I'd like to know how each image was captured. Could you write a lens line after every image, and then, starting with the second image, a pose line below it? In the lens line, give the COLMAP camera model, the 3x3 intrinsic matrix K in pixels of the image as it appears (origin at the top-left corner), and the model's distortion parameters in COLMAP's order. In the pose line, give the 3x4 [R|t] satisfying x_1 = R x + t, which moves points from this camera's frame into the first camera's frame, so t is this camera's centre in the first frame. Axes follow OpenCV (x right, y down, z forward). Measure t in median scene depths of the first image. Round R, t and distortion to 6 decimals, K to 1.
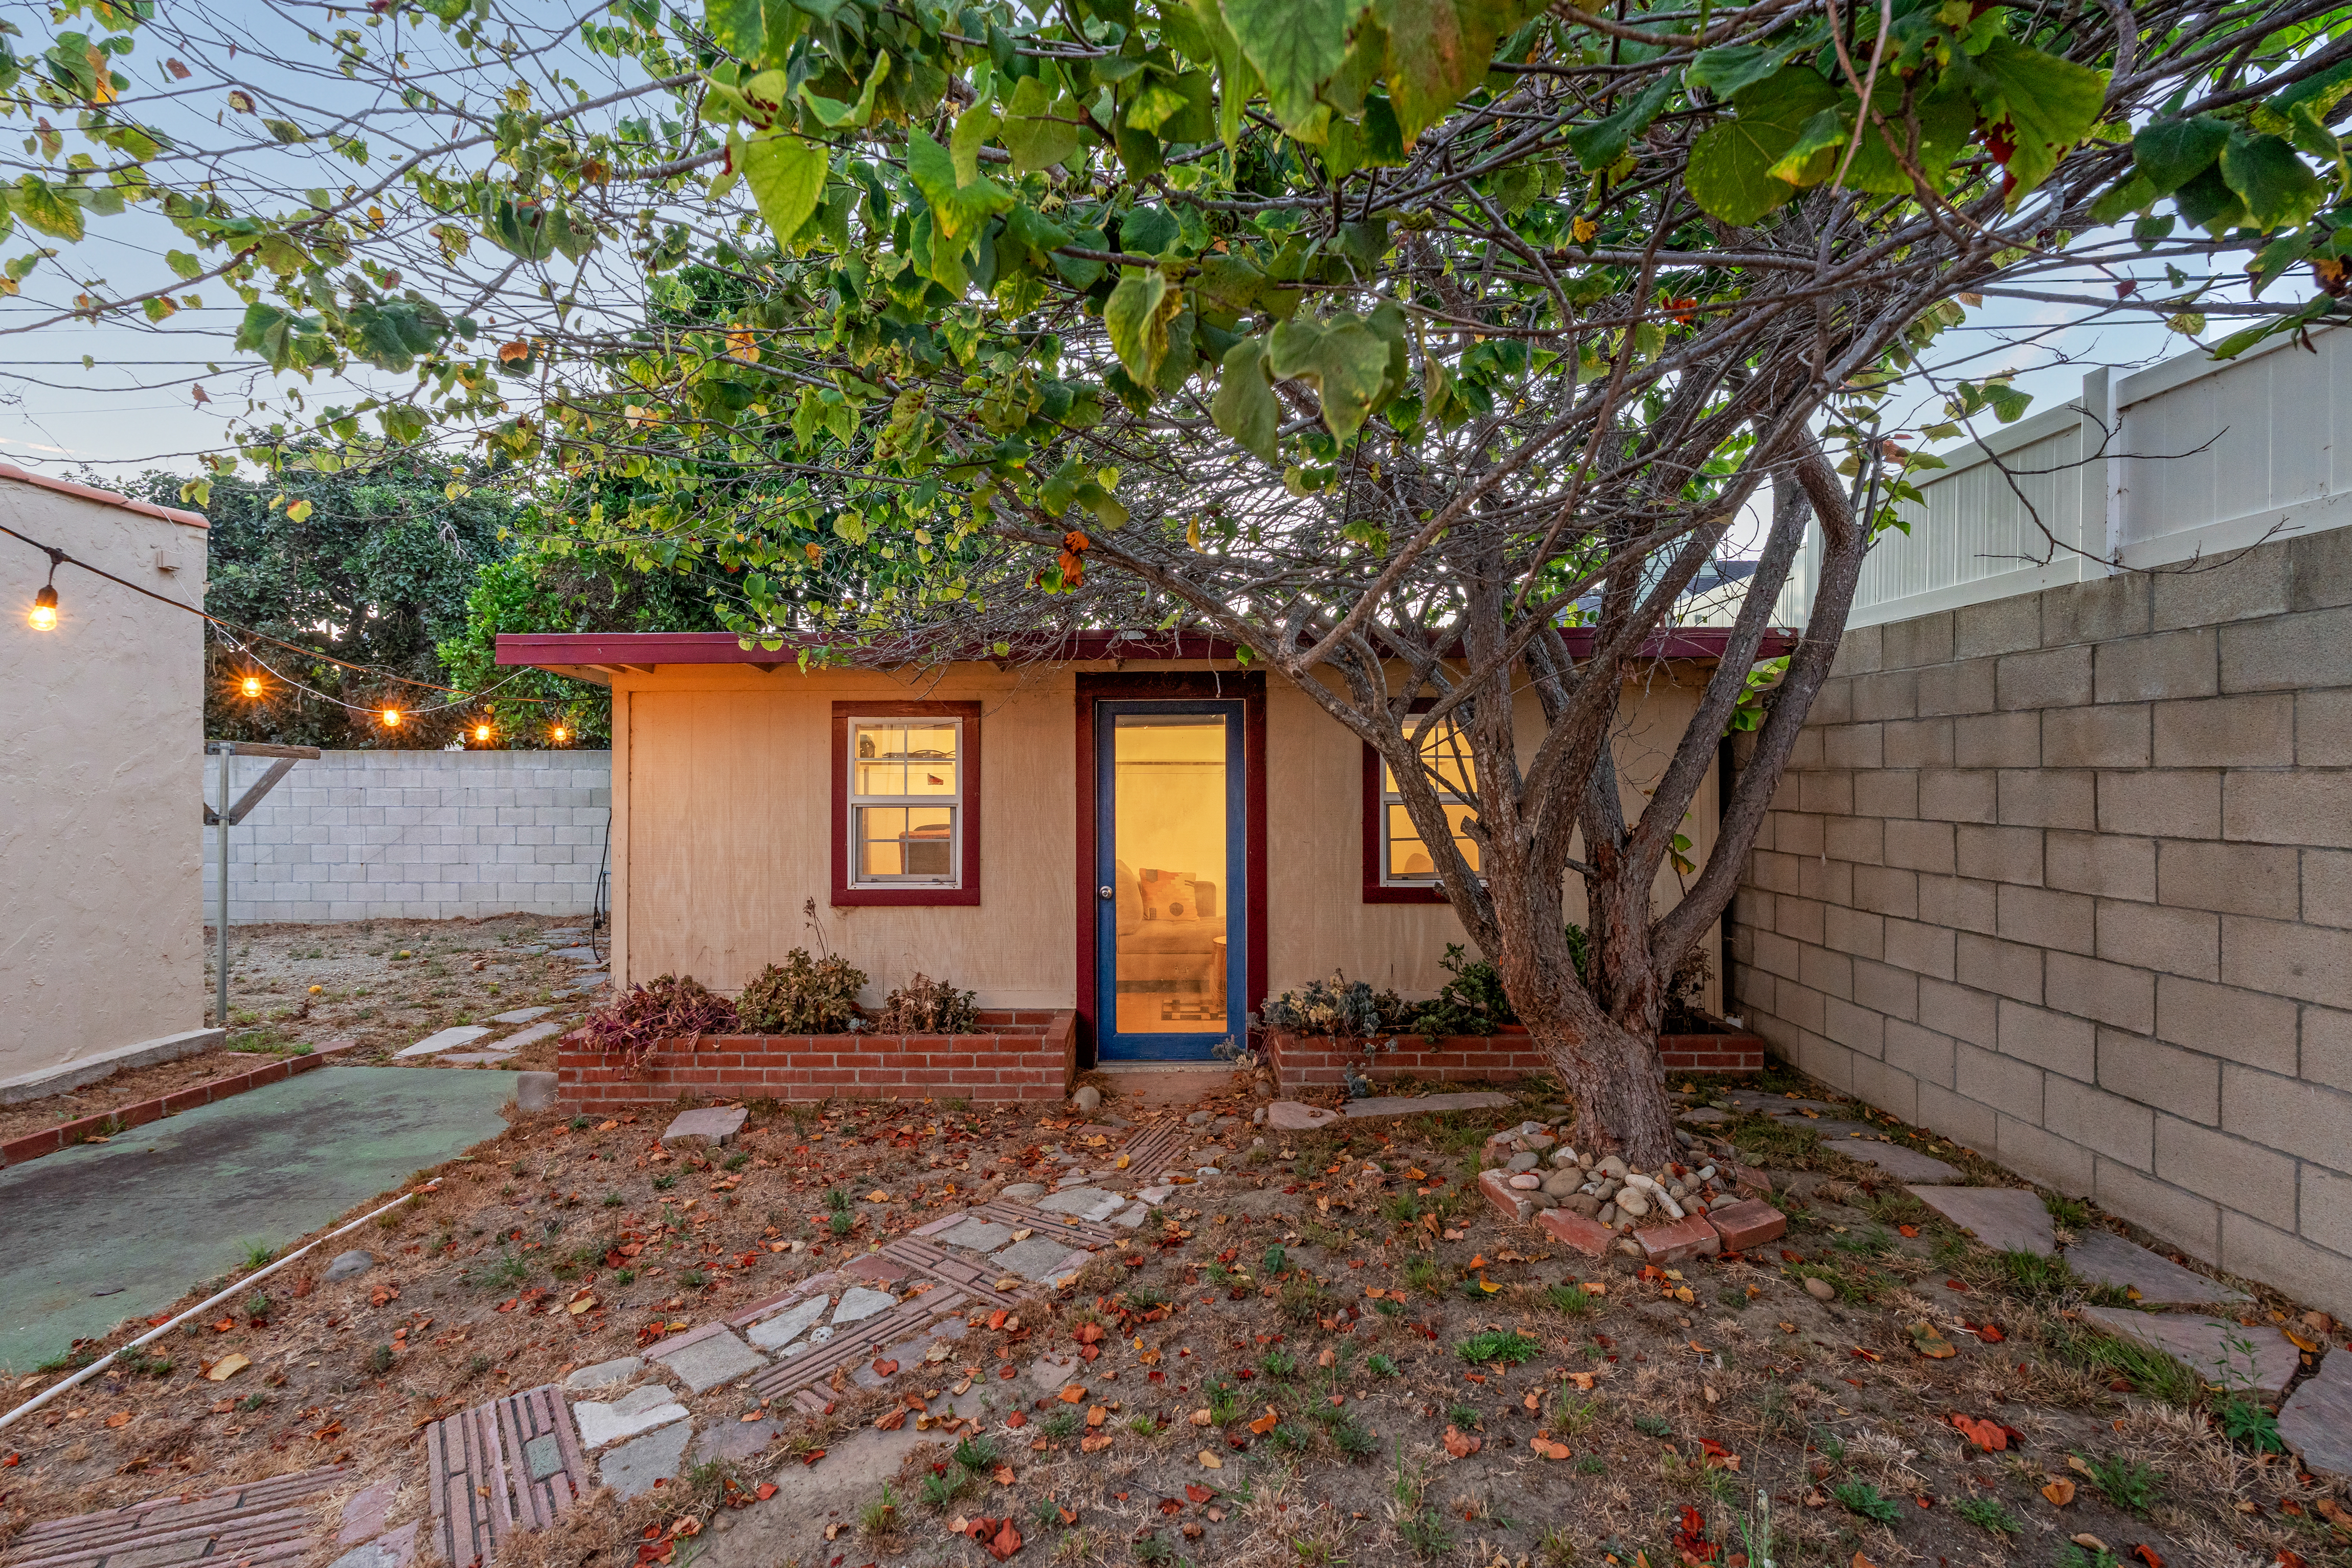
lens RADIAL K [[1045.1, 0, 1176.0], [0, 1045.1, 784.0], [0, 0, 1]] dist [-0.000026, -0.000234]
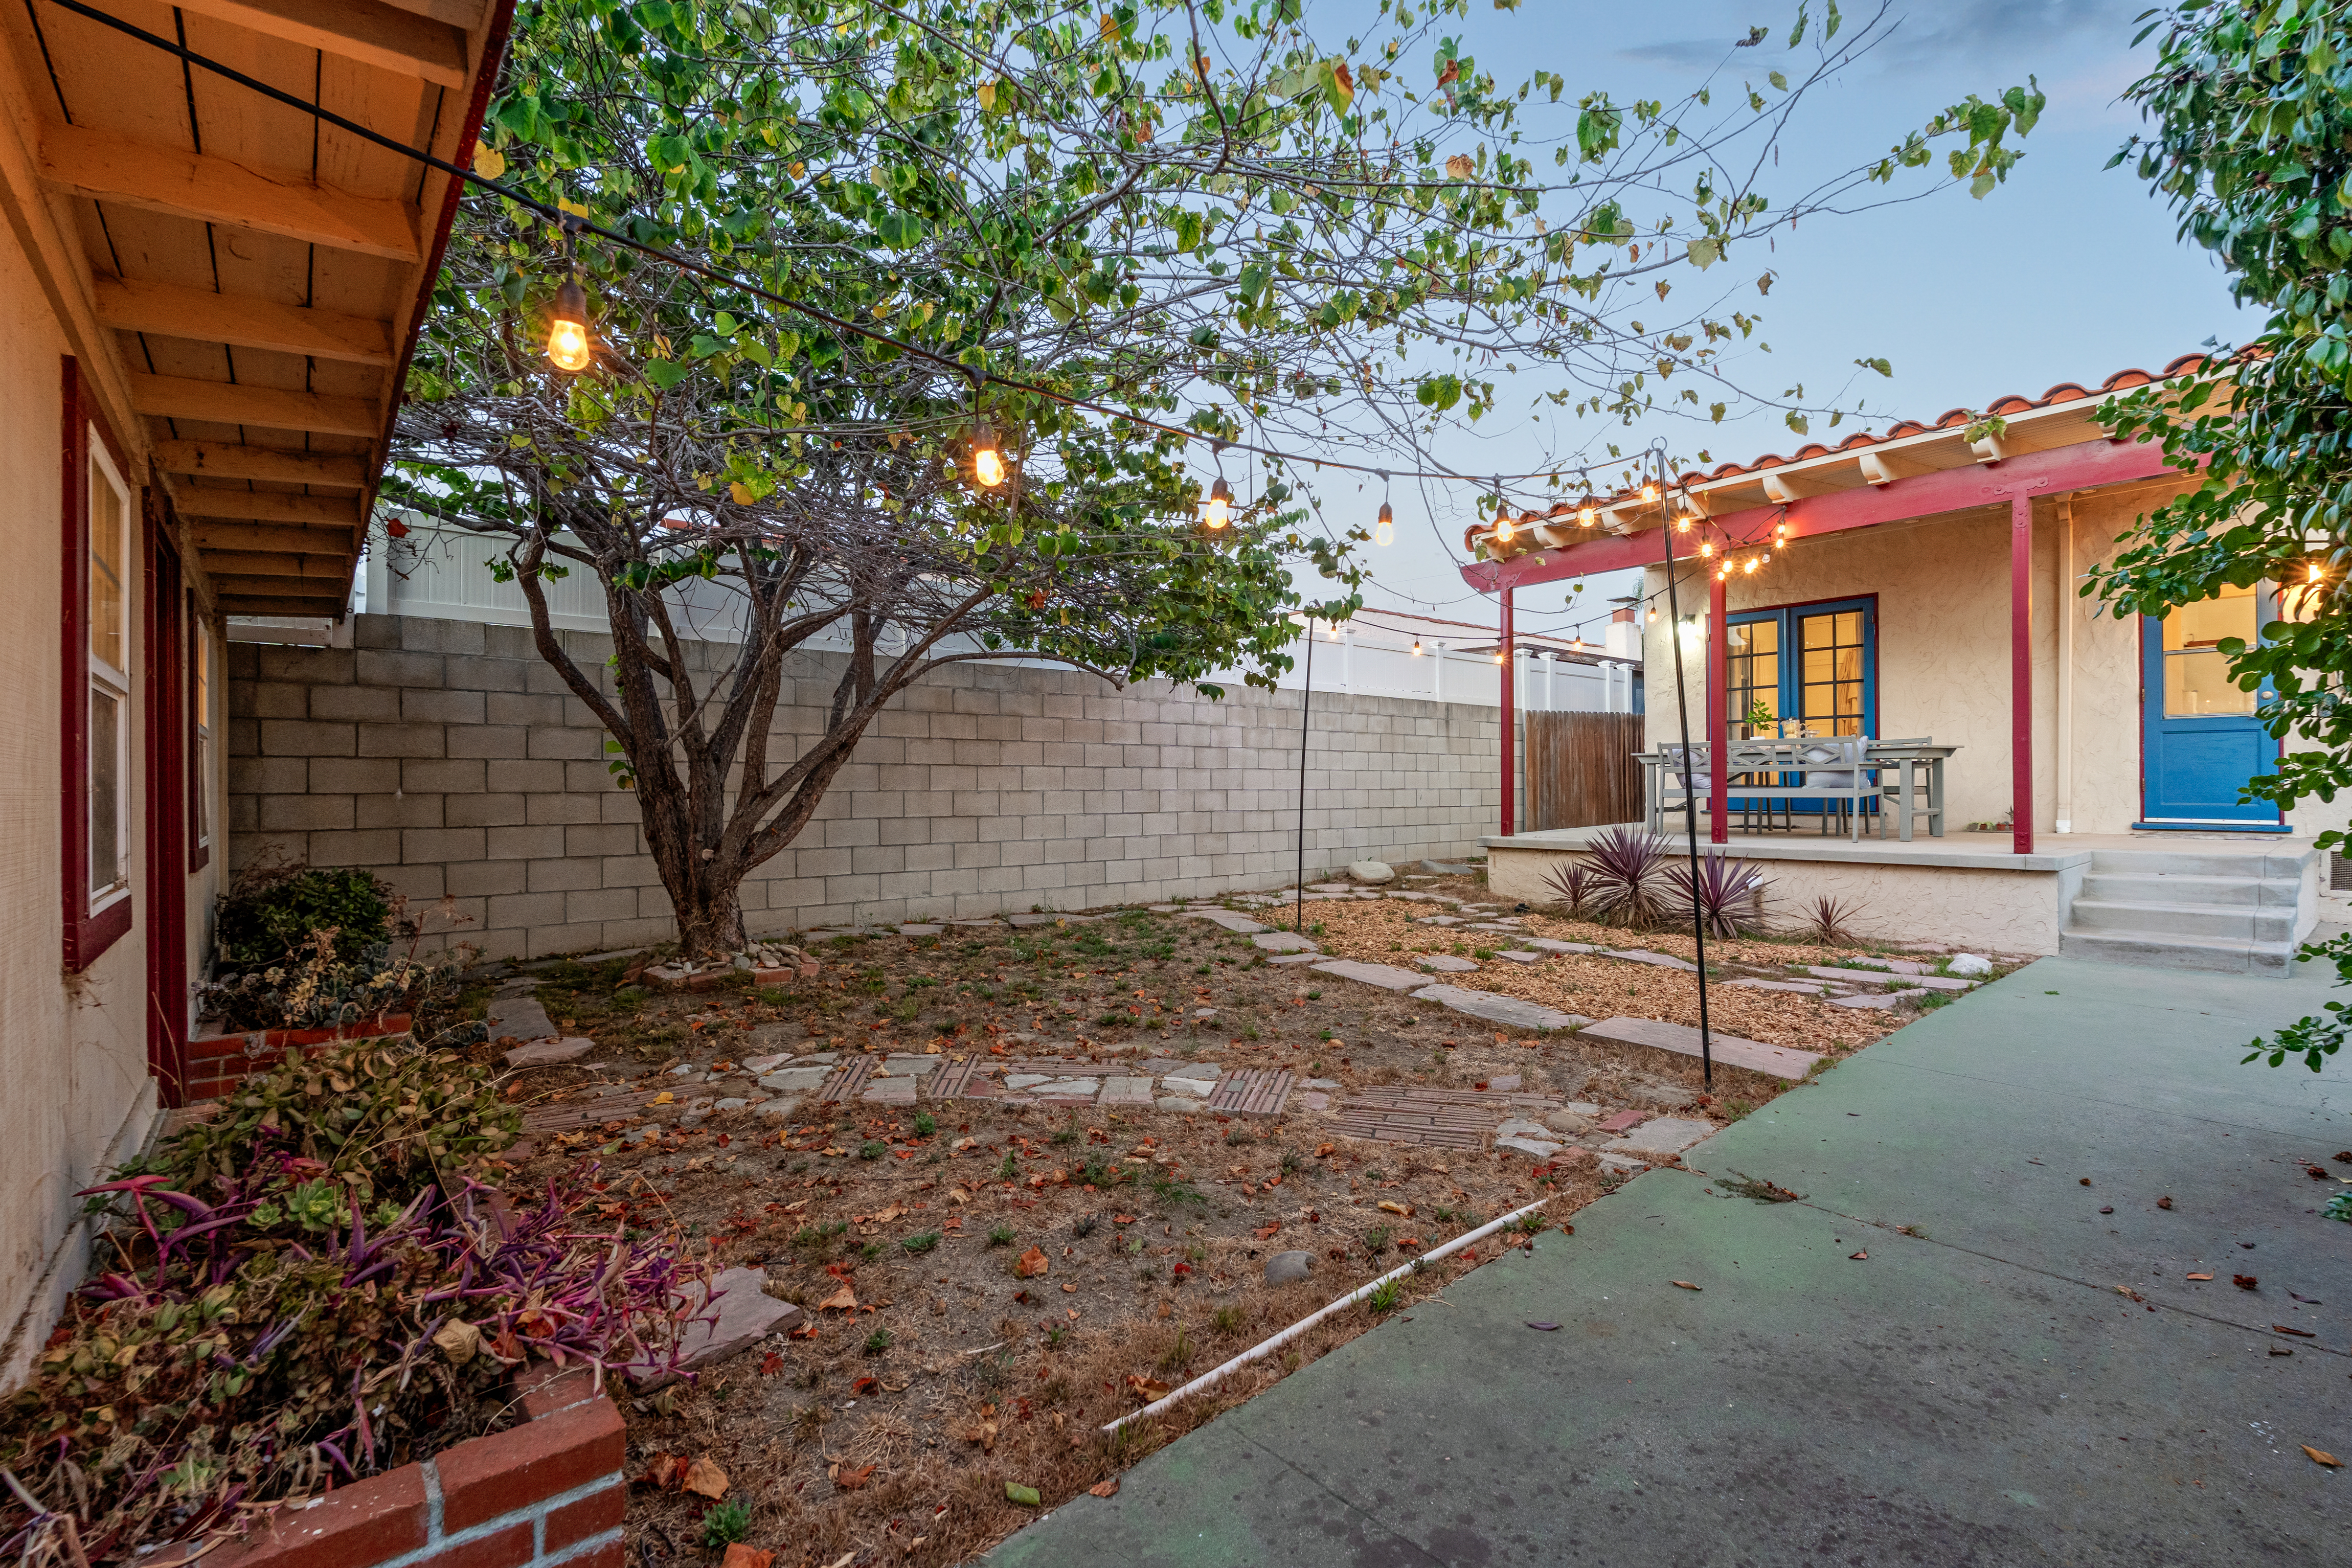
lens RADIAL K [[1045.1, 0, 1176.0], [0, 1045.1, 784.0], [0, 0, 1]] dist [-0.000026, -0.000234]
pose [[-0.645430, 0.008836, 0.763769, -1.121905], [0.015340, 0.999881, 0.001396, 0.086384], [-0.763666, 0.012618, -0.645488, 1.314844]]
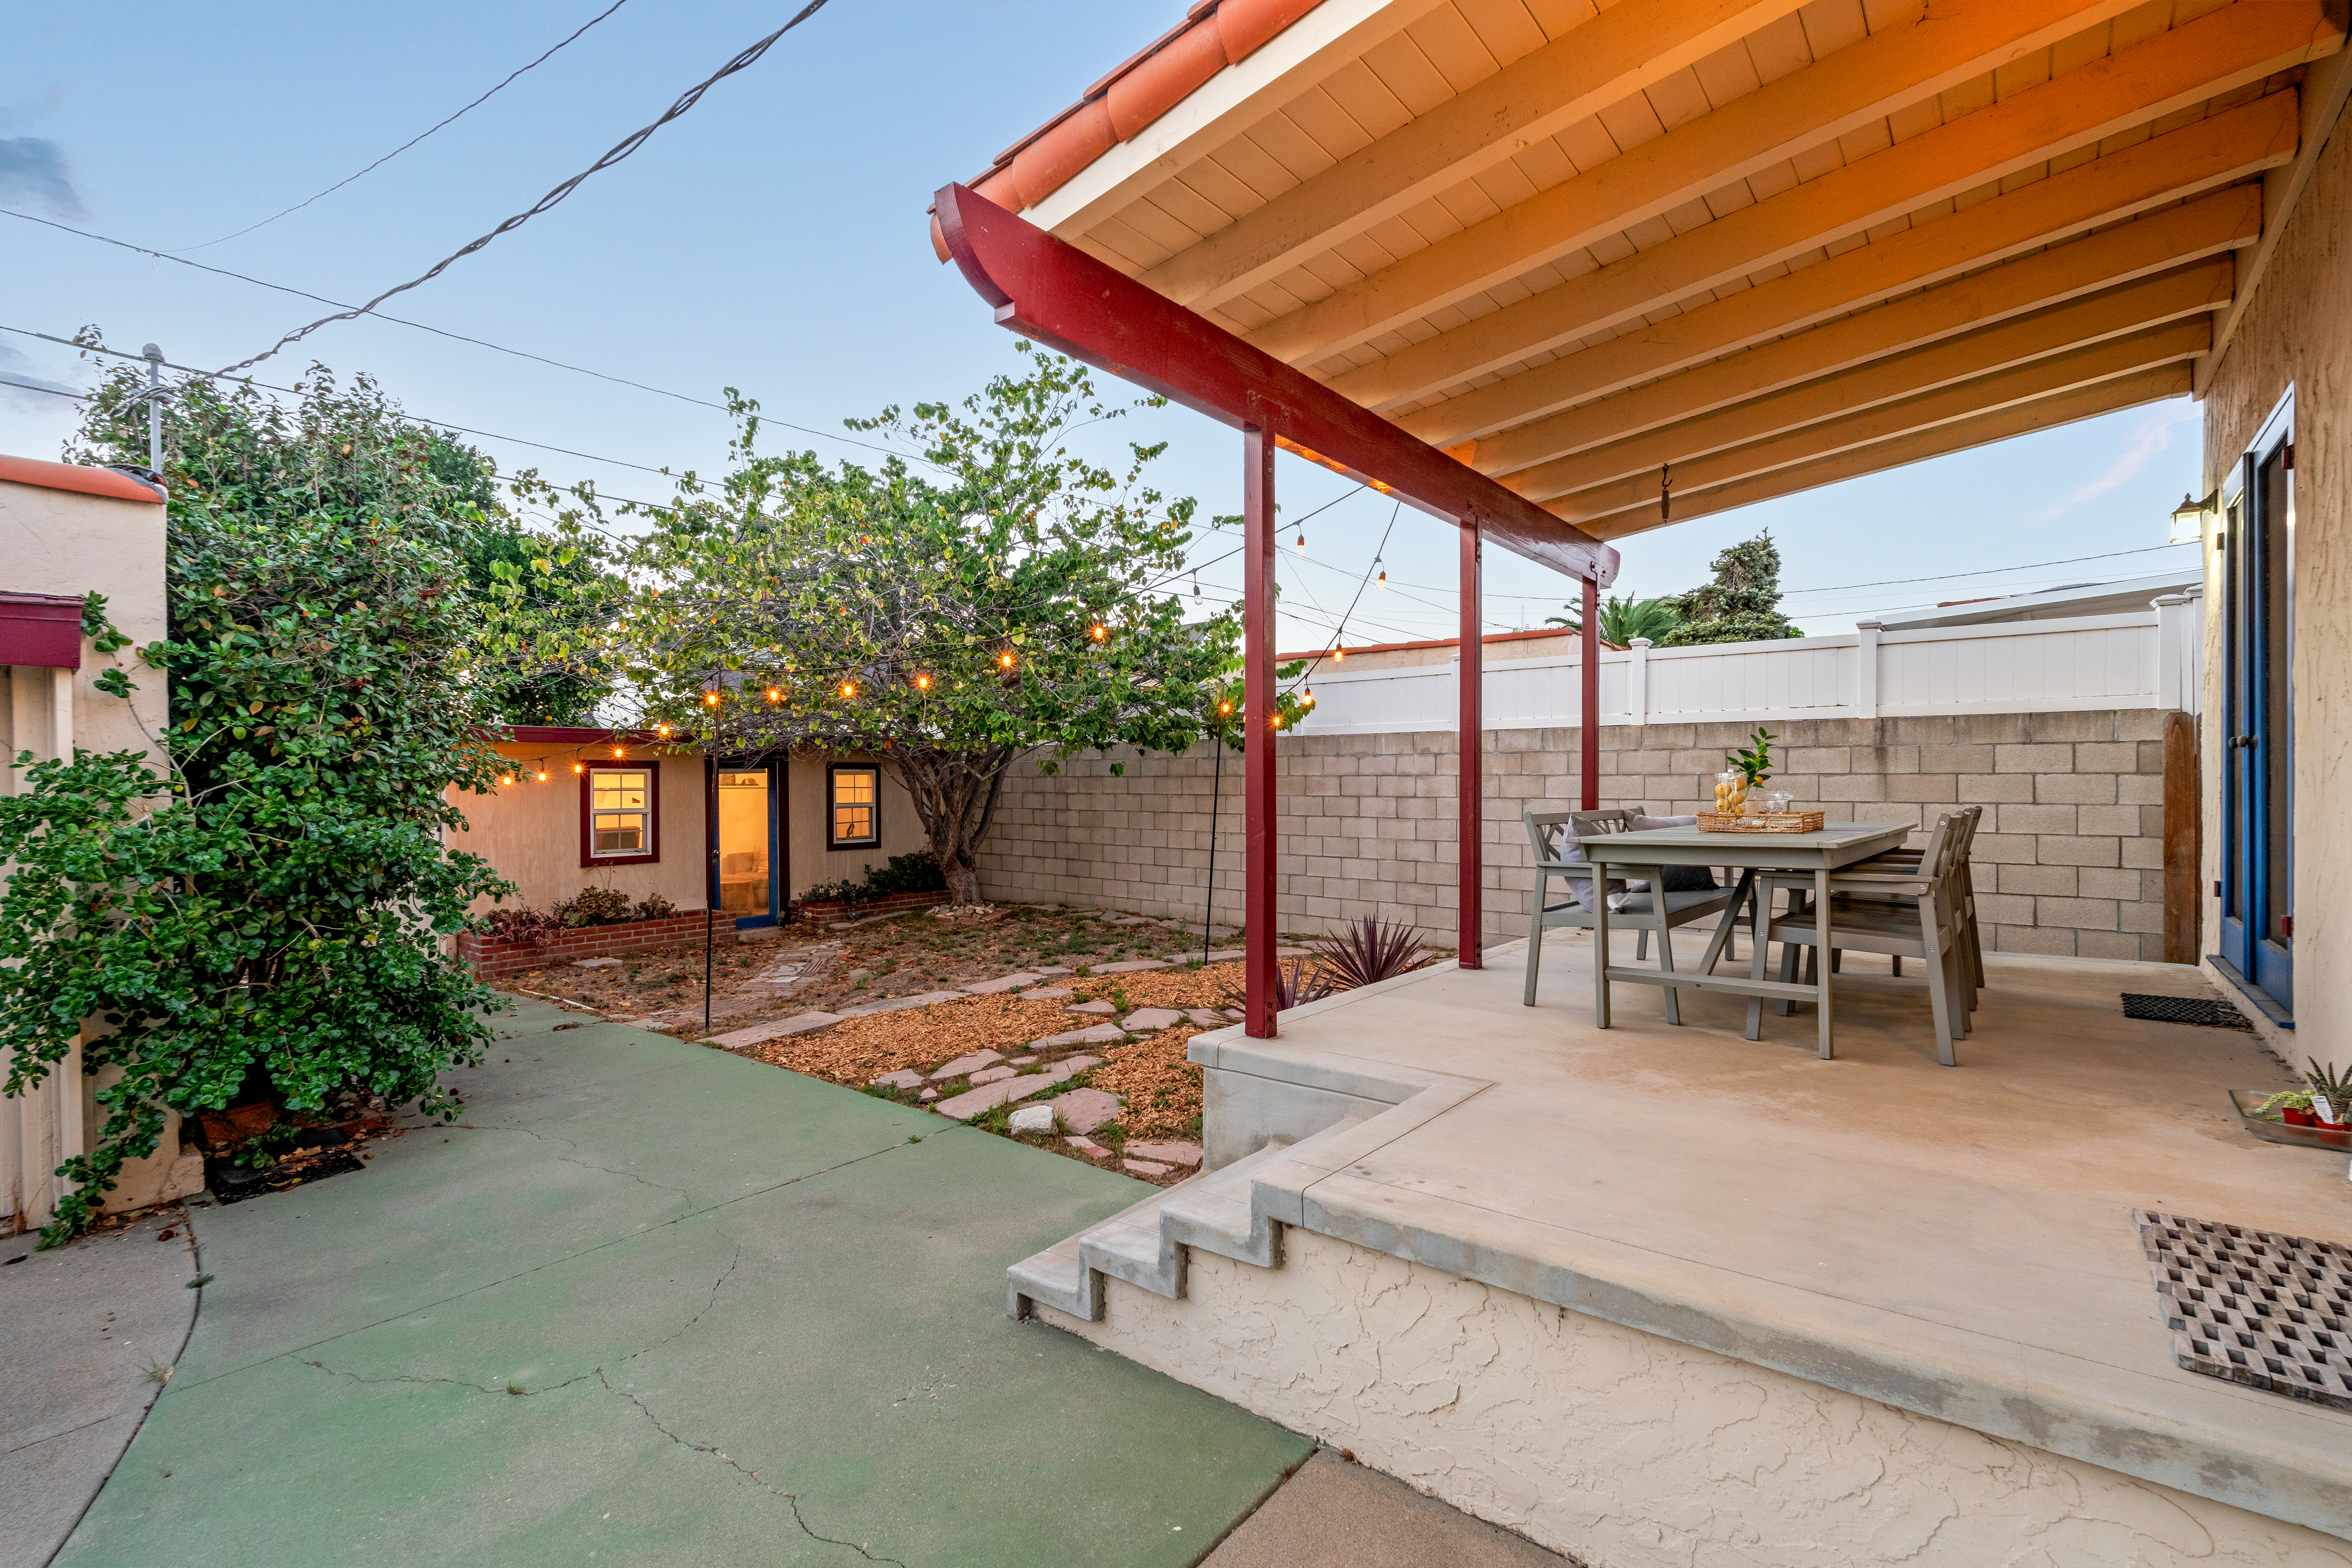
lens RADIAL K [[1045.1, 0, 1176.0], [0, 1045.1, 784.0], [0, 0, 1]] dist [-0.000026, -0.000234]
pose [[0.627054, -0.002053, 0.778973, -1.574170], [0.009963, 0.999936, -0.005384, -0.020147], [-0.778912, 0.011137, 0.627034, -1.460525]]
